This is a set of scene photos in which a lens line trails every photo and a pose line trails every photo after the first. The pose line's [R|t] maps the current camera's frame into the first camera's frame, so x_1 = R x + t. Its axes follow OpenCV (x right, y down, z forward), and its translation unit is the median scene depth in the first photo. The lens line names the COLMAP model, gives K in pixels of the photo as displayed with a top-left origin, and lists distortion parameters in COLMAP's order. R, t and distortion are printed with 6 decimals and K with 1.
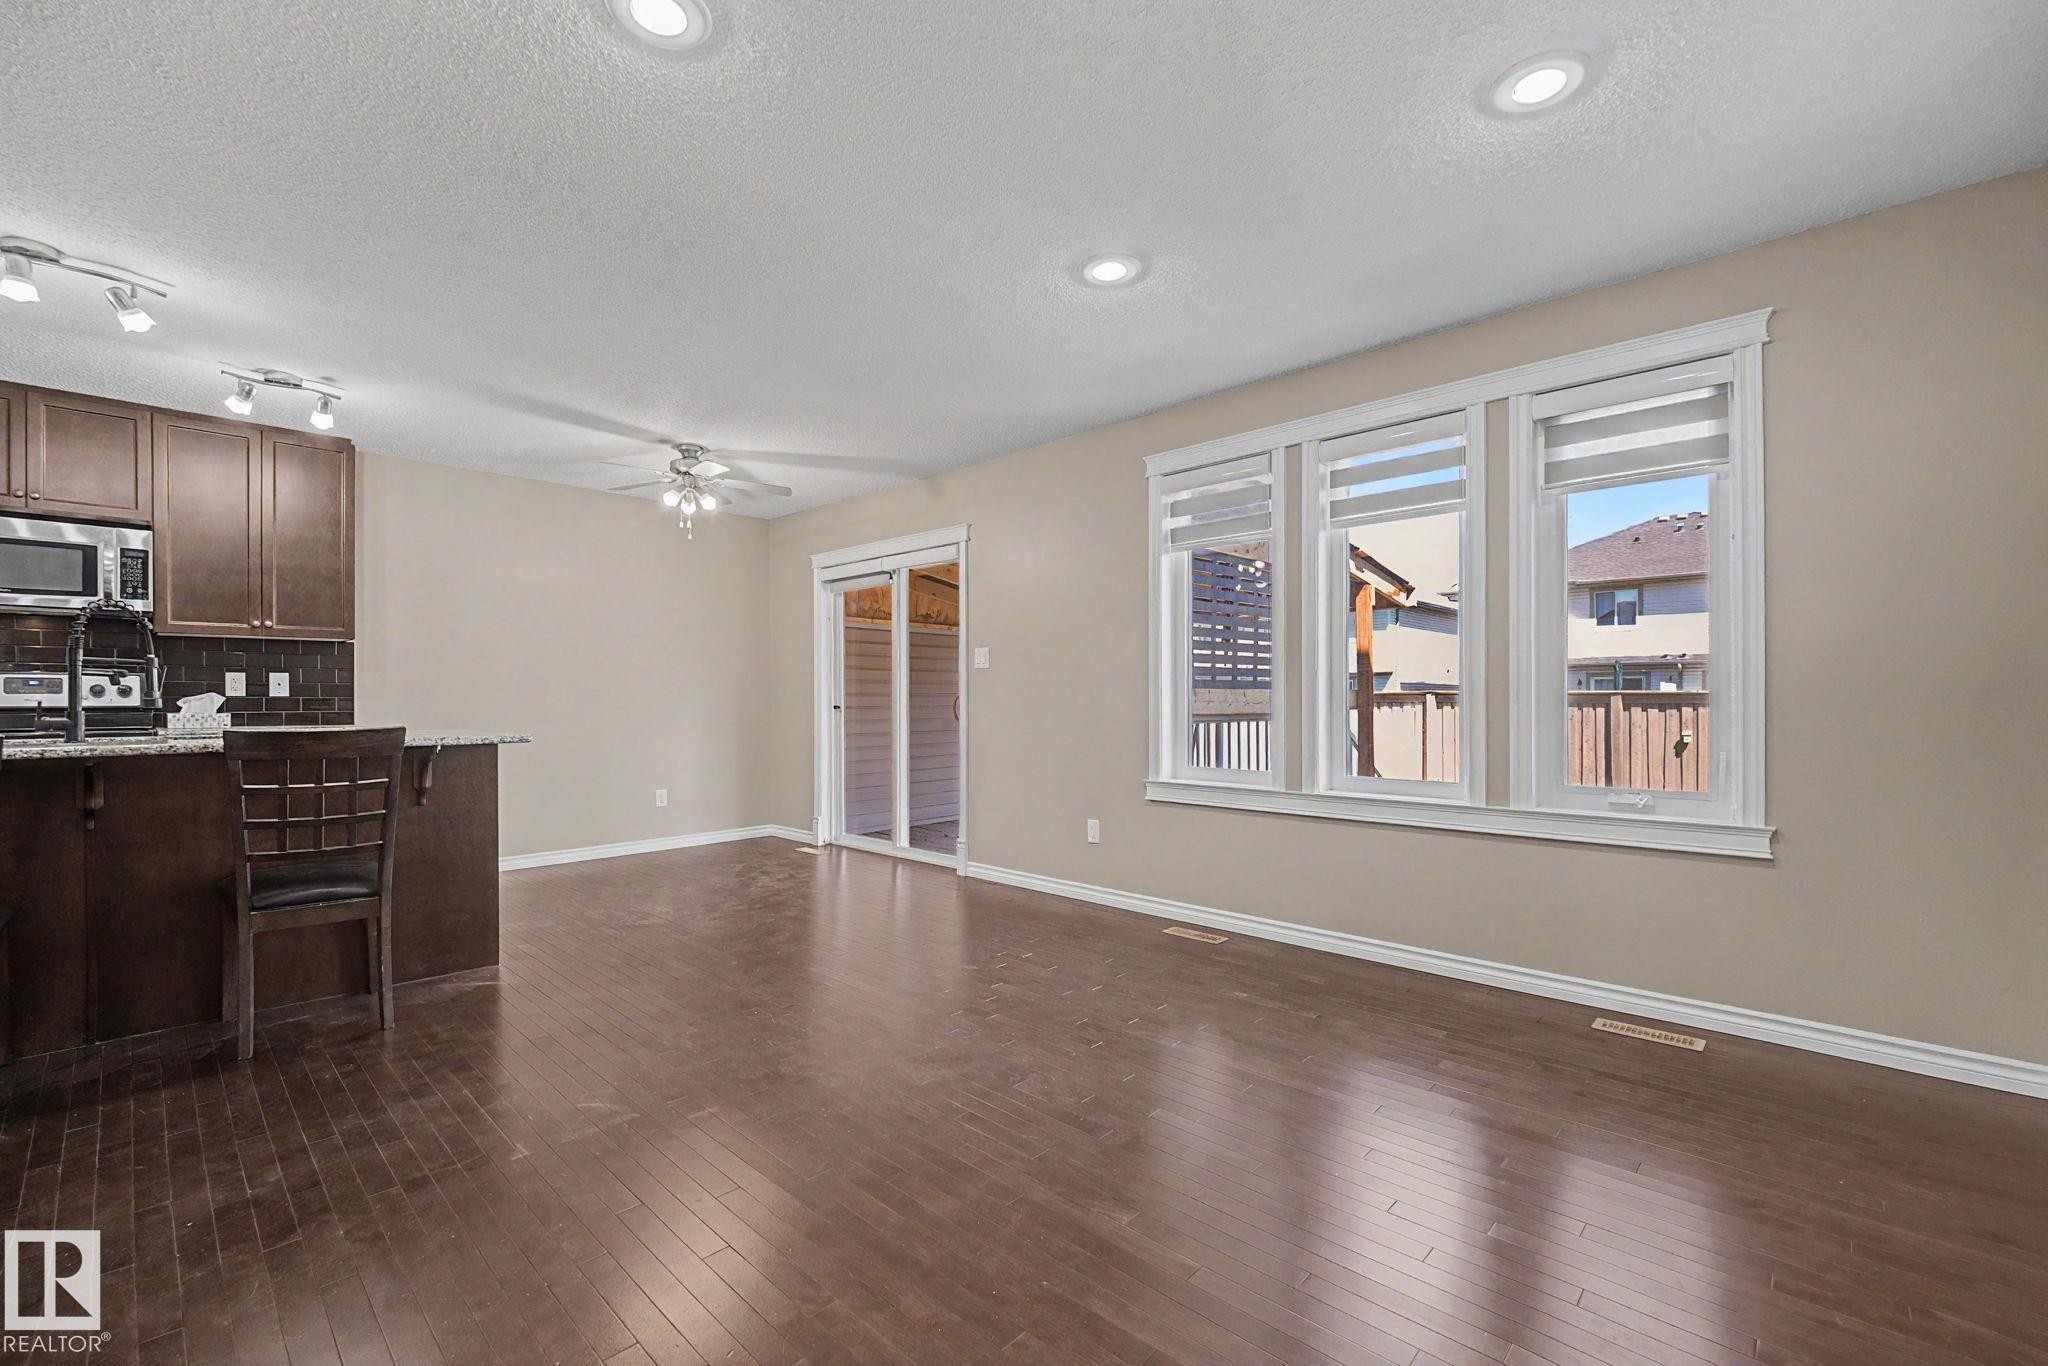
lens RADIAL K [[875.8, 0, 1033.0], [0, 875.8, 695.0], [0, 0, 1]] dist [-0.001319, -0.000467]
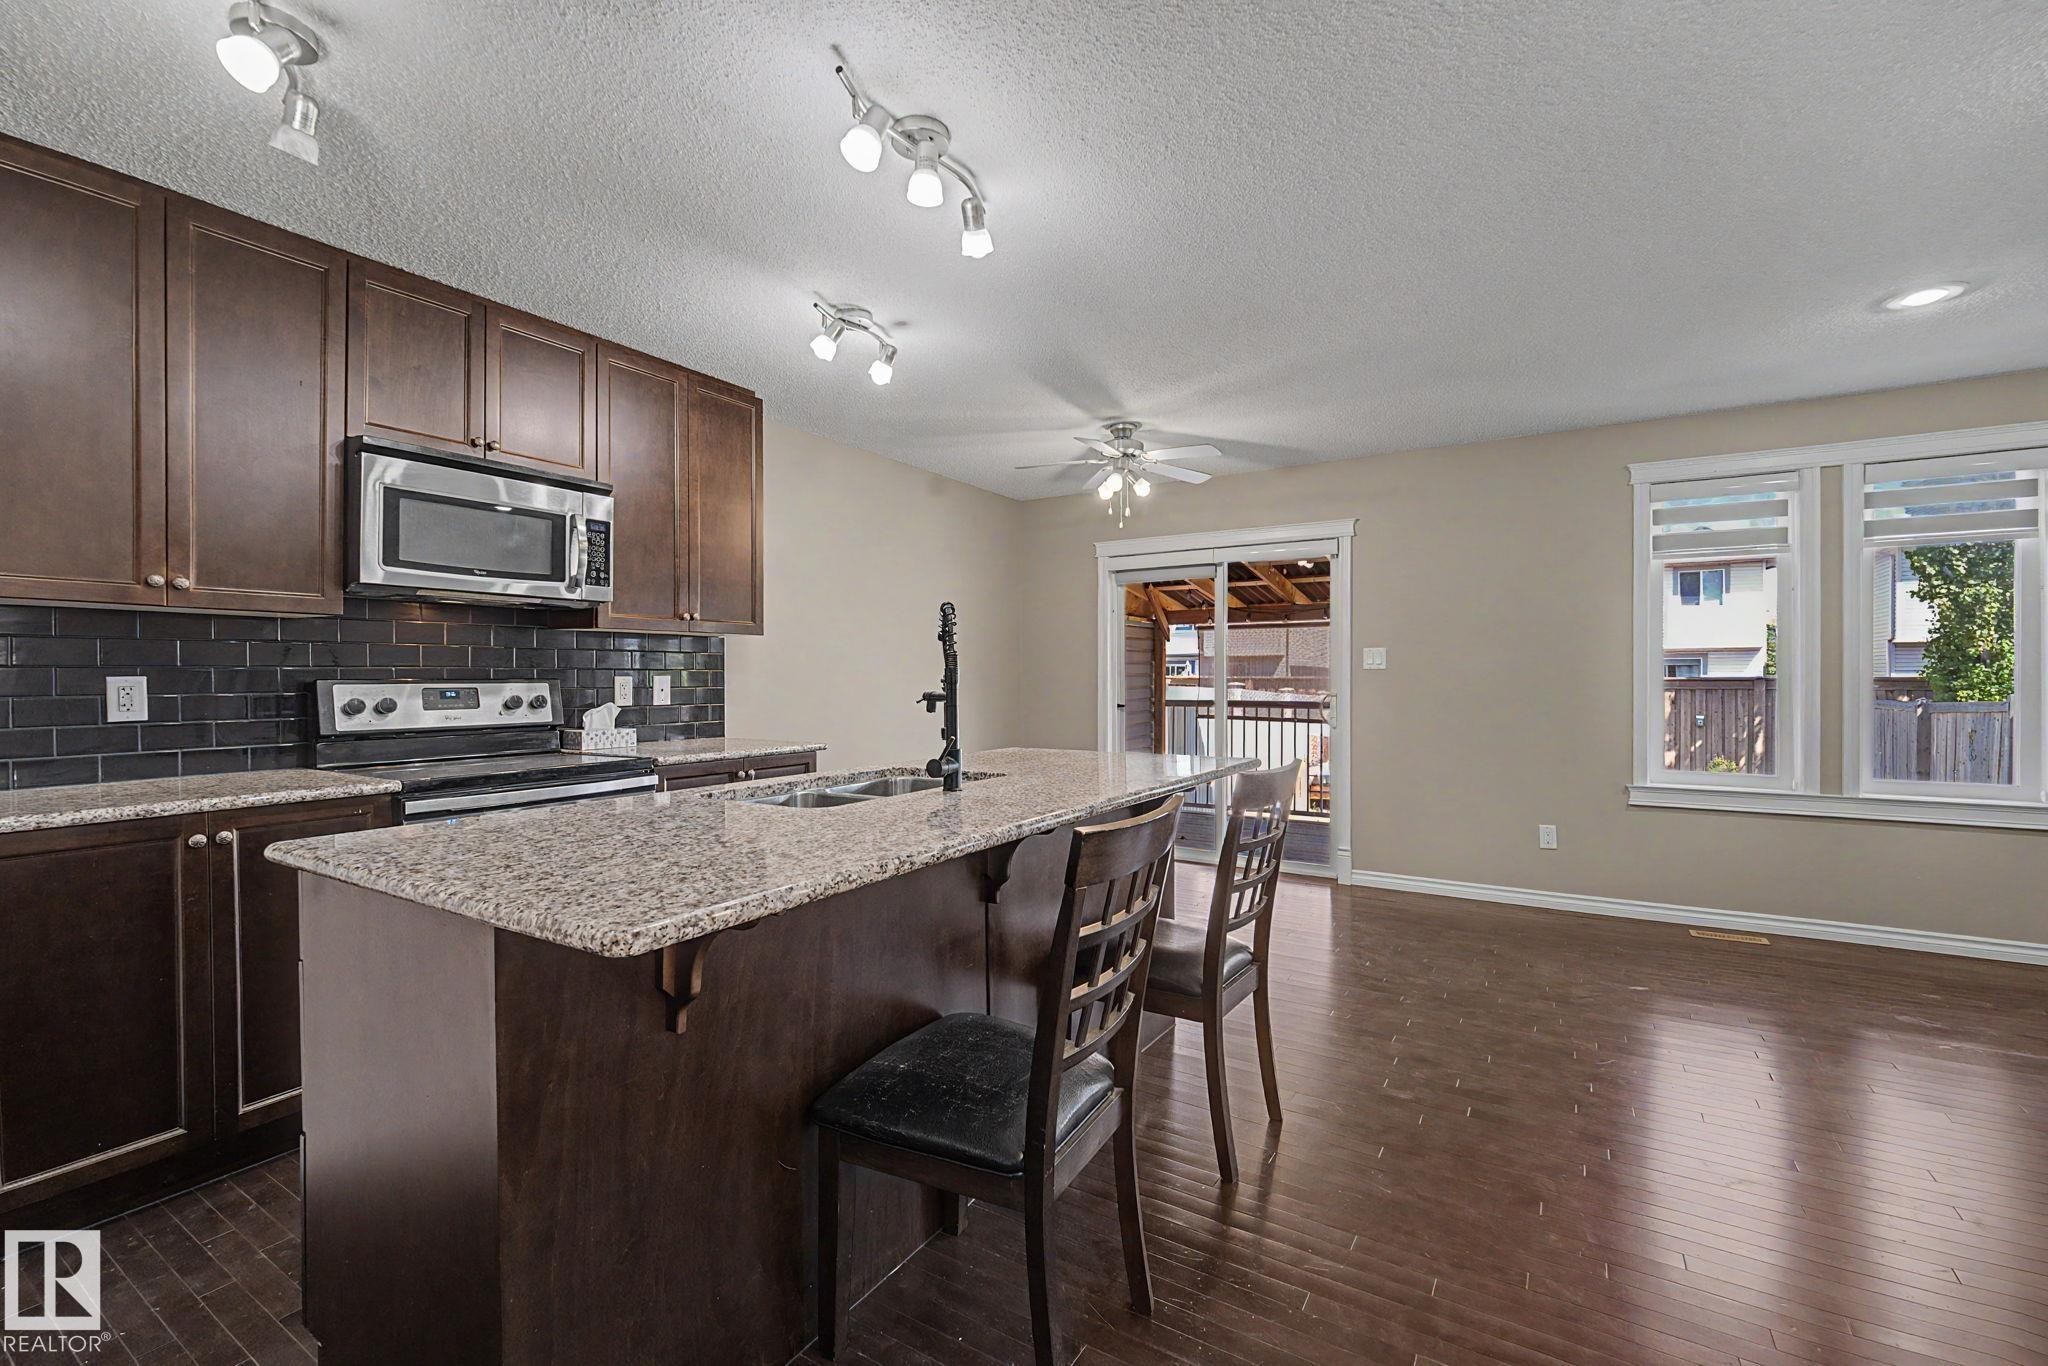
lens RADIAL K [[875.8, 0, 1023.7], [0, 875.8, 675.7], [0, 0, 1]] dist [-0.001319, -0.000467]
pose [[0.977905, 0.001099, 0.209047, -0.773746], [-0.002142, 0.999986, 0.004764, -0.032634], [-0.209039, -0.005107, 0.977894, 0.156640]]
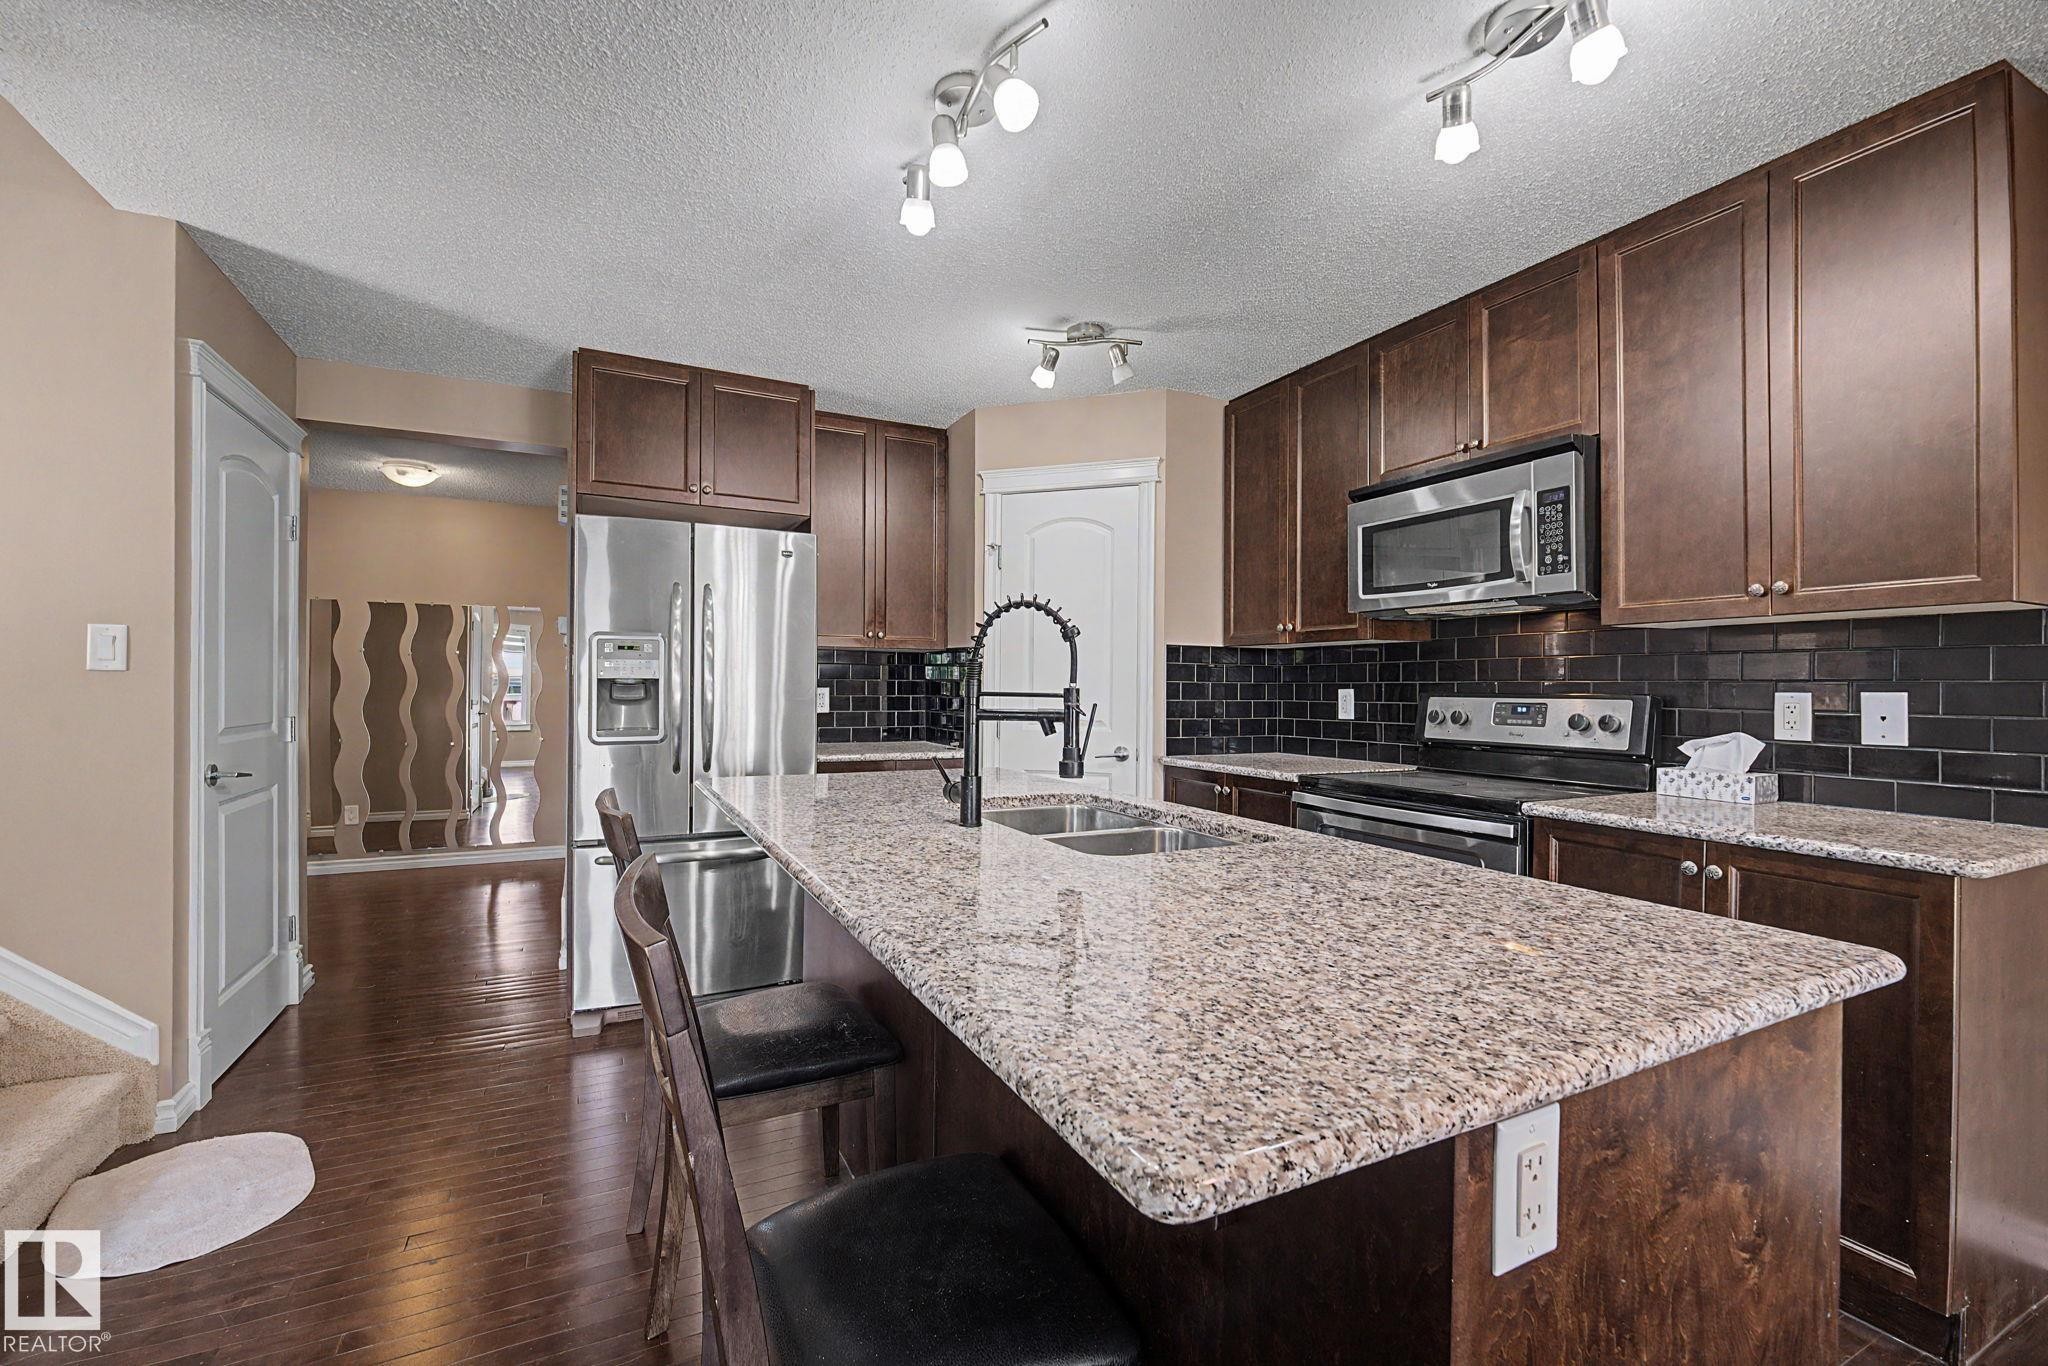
lens RADIAL K [[875.8, 0, 1033.8], [0, 875.8, 682.7], [0, 0, 1]] dist [-0.001319, -0.000467]
pose [[-0.327773, -0.004488, -0.944746, -0.330354], [-0.000117, 0.999989, -0.004710, -0.030511], [0.944757, -0.001434, -0.327770, 0.810048]]
